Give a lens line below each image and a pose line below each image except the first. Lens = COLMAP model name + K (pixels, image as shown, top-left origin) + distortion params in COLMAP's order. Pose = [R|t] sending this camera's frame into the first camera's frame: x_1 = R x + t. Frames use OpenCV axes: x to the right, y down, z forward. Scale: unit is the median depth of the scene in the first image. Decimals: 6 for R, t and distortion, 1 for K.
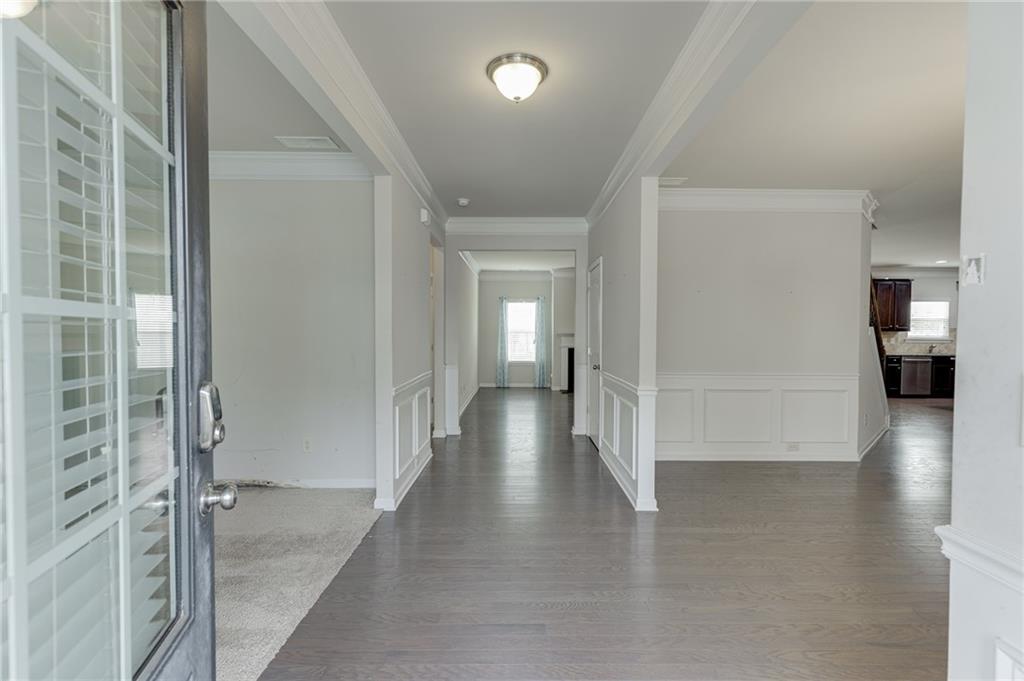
lens RADIAL K [[460.0, 0, 516.4], [0, 460.0, 342.8], [0, 0, 1]] dist [0.002935, 0.000390]
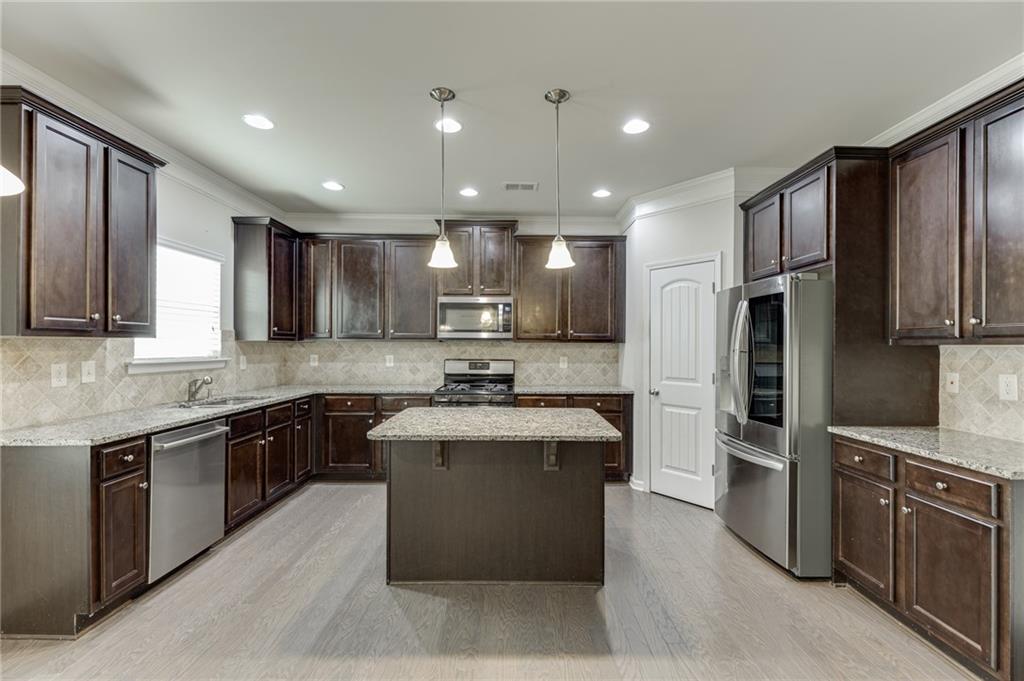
lens RADIAL K [[460.0, 0, 517.1], [0, 460.0, 342.5], [0, 0, 1]] dist [0.002935, 0.000390]
pose [[-0.015801, 0.002211, 0.999873, 0.568242], [0.018060, 0.999835, -0.001925, -0.016544], [-0.999712, 0.018027, -0.015838, 0.784454]]
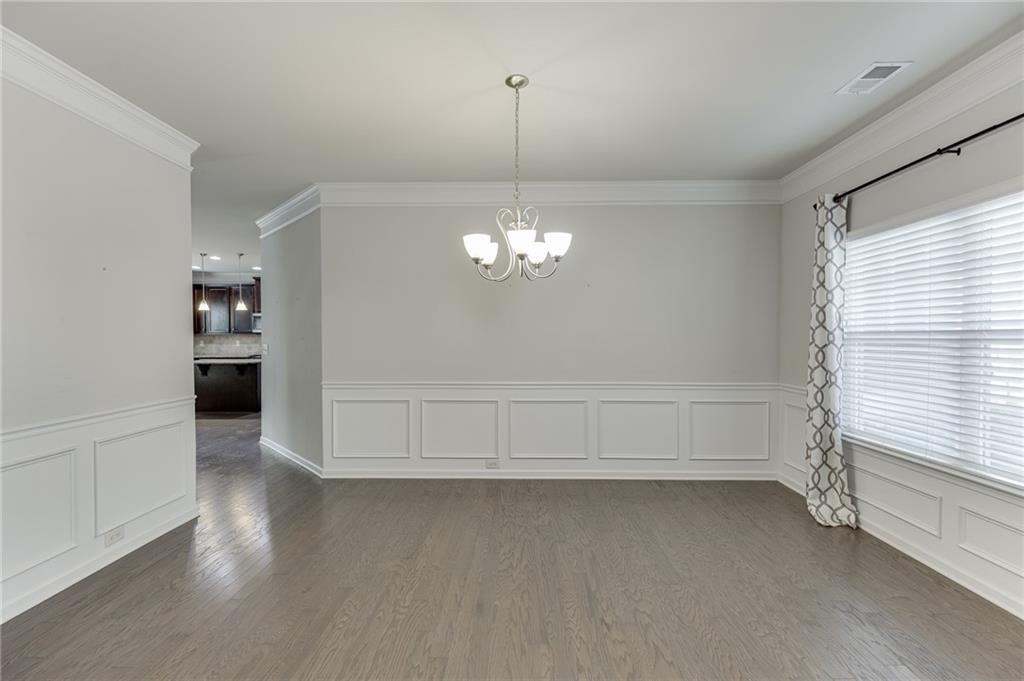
lens RADIAL K [[460.0, 0, 511.5], [0, 460.0, 336.1], [0, 0, 1]] dist [0.002935, 0.000390]
pose [[0.028648, -0.012428, 0.999512, 0.012830], [0.027159, 0.999563, 0.011650, -0.011559], [-0.999221, 0.026812, 0.028973, 0.225839]]
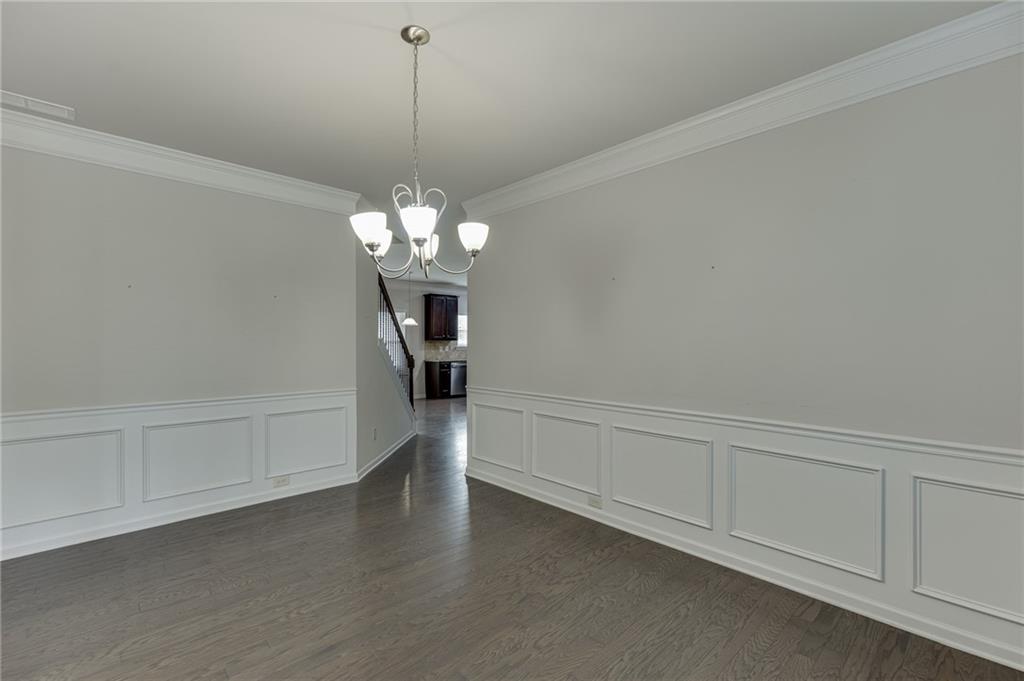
lens RADIAL K [[460.0, 0, 518.8], [0, 460.0, 347.5], [0, 0, 1]] dist [0.002935, 0.000390]
pose [[0.727269, -0.014655, 0.686196, 0.165916], [0.019949, 0.999801, 0.000208, -0.004167], [-0.686062, 0.013538, 0.727417, 0.044971]]
